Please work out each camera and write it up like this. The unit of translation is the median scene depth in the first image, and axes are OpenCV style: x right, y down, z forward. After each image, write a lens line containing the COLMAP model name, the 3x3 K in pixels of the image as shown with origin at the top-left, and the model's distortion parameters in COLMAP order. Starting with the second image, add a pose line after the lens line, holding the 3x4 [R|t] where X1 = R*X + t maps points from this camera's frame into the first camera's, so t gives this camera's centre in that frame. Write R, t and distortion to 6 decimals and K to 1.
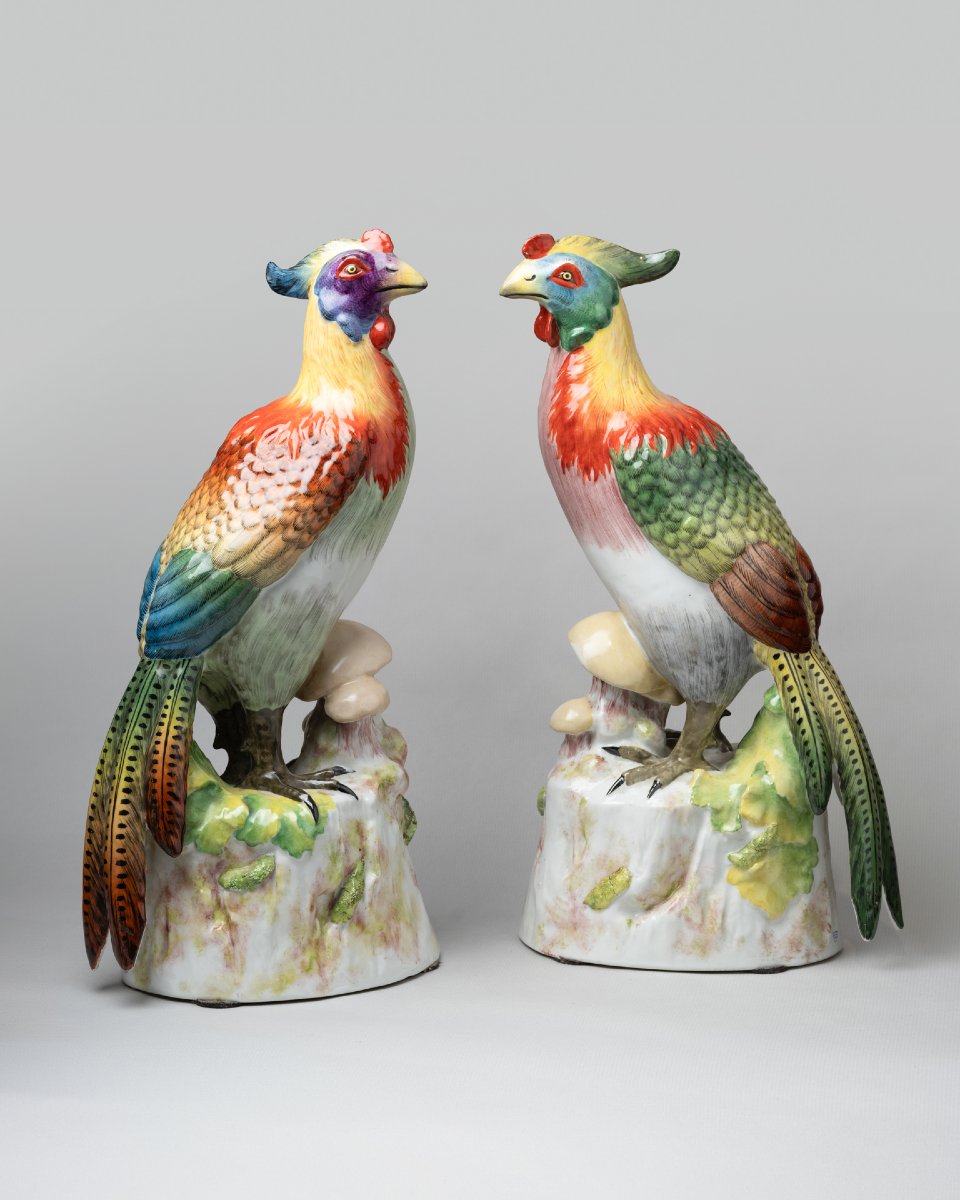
lens RADIAL K [[3493.3, 0, 478.5], [0, 3493.3, 577.1], [0, 0, 1]] dist [0.040566, 0.591072]
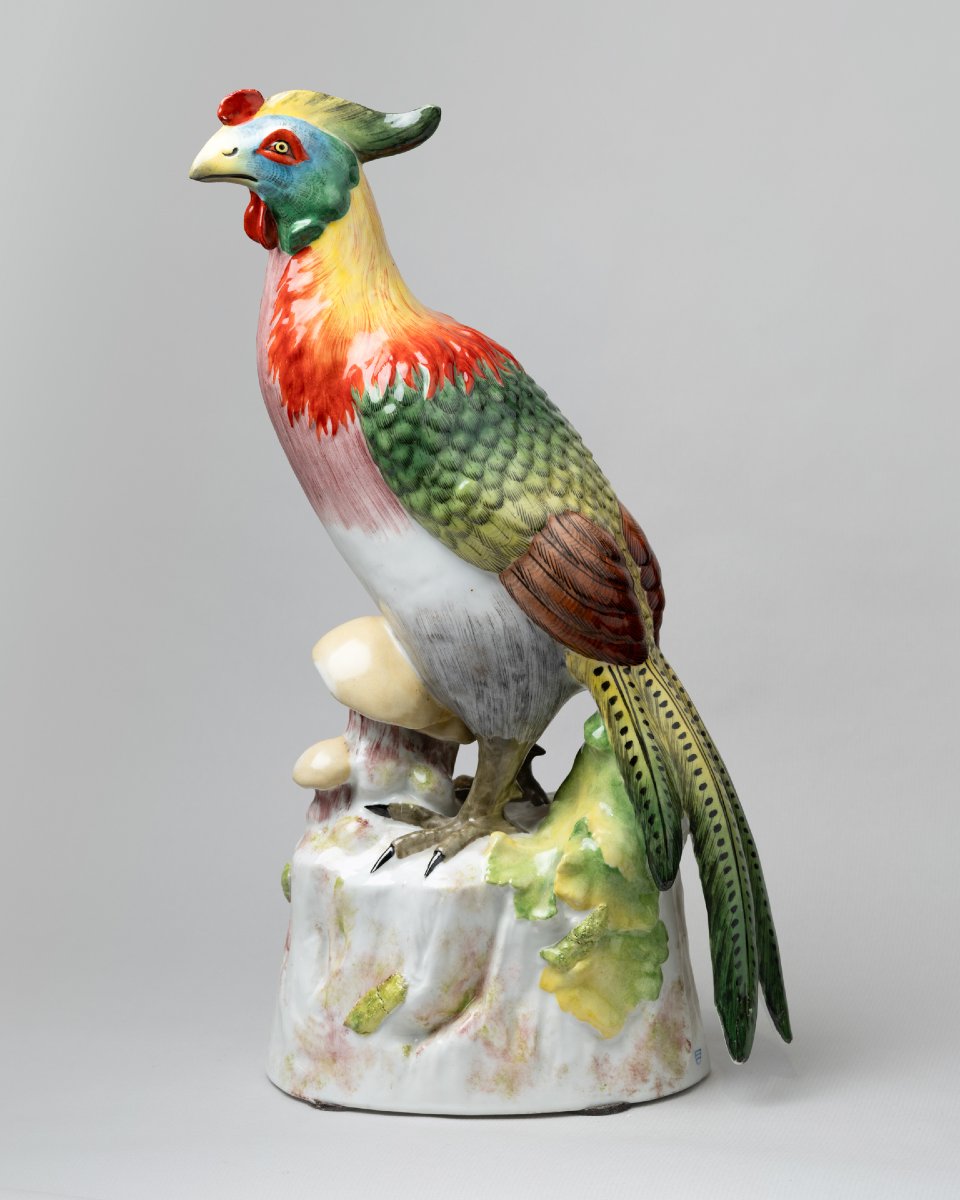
lens RADIAL K [[3742.3, 0, 480.0], [0, 3742.3, 600.0], [0, 0, 1]] dist [0.062212, 1.042385]
pose [[0.999303, -0.036273, 0.008835, 0.054844], [0.036224, 0.999328, 0.005643, 0.002917], [-0.009034, -0.005319, 0.999945, 0.234295]]
